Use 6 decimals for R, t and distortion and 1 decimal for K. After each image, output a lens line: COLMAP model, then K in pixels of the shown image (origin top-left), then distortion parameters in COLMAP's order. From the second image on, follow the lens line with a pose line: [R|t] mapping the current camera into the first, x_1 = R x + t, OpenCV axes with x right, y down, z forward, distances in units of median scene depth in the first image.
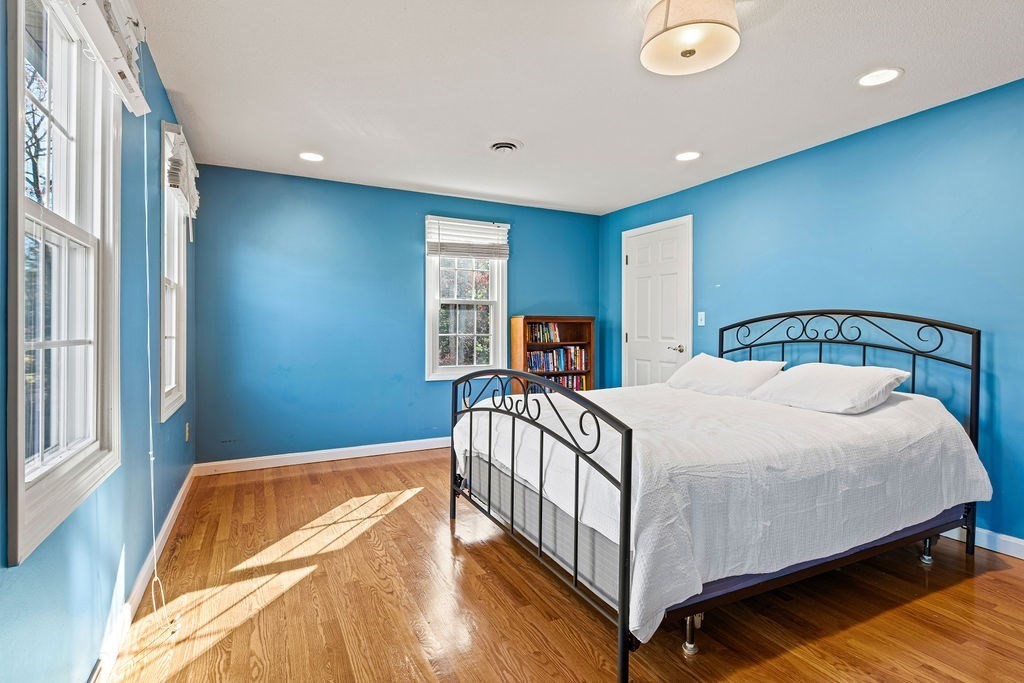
lens RADIAL K [[482.4, 0, 513.7], [0, 482.4, 327.2], [0, 0, 1]] dist [0.001980, 0.000262]
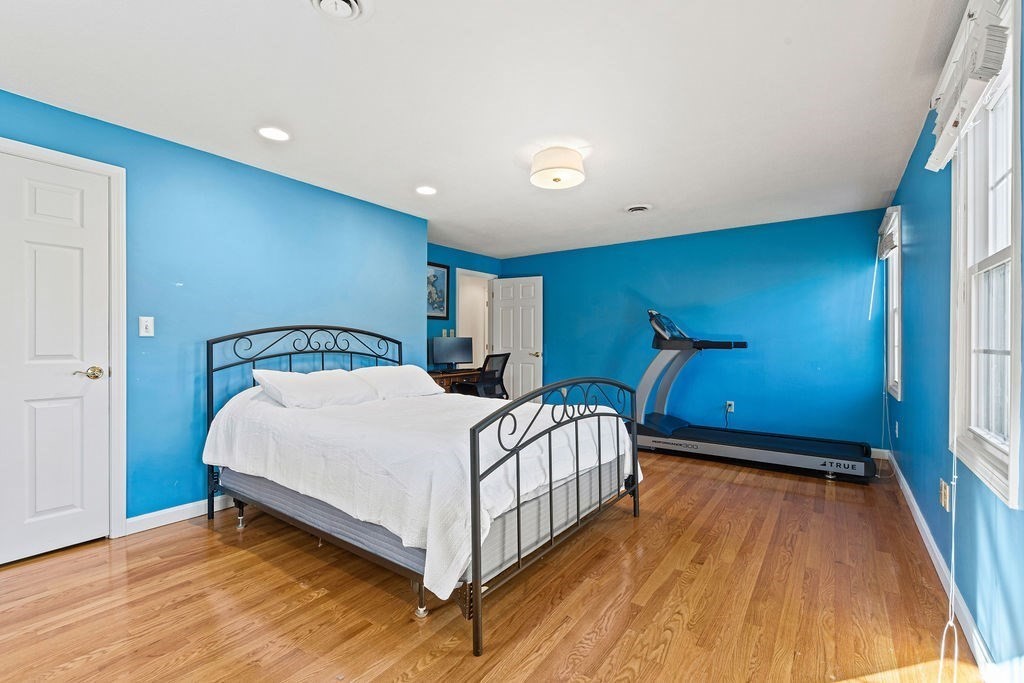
lens RADIAL K [[449.1, 0, 512.0], [0, 449.1, 341.5], [0, 0, 1]] dist [0.009263, -0.000043]
pose [[-0.455334, 0.001389, 0.890320, -0.585162], [-0.003612, 0.999988, -0.003407, 0.006134], [-0.890313, -0.004767, -0.455323, 1.102732]]
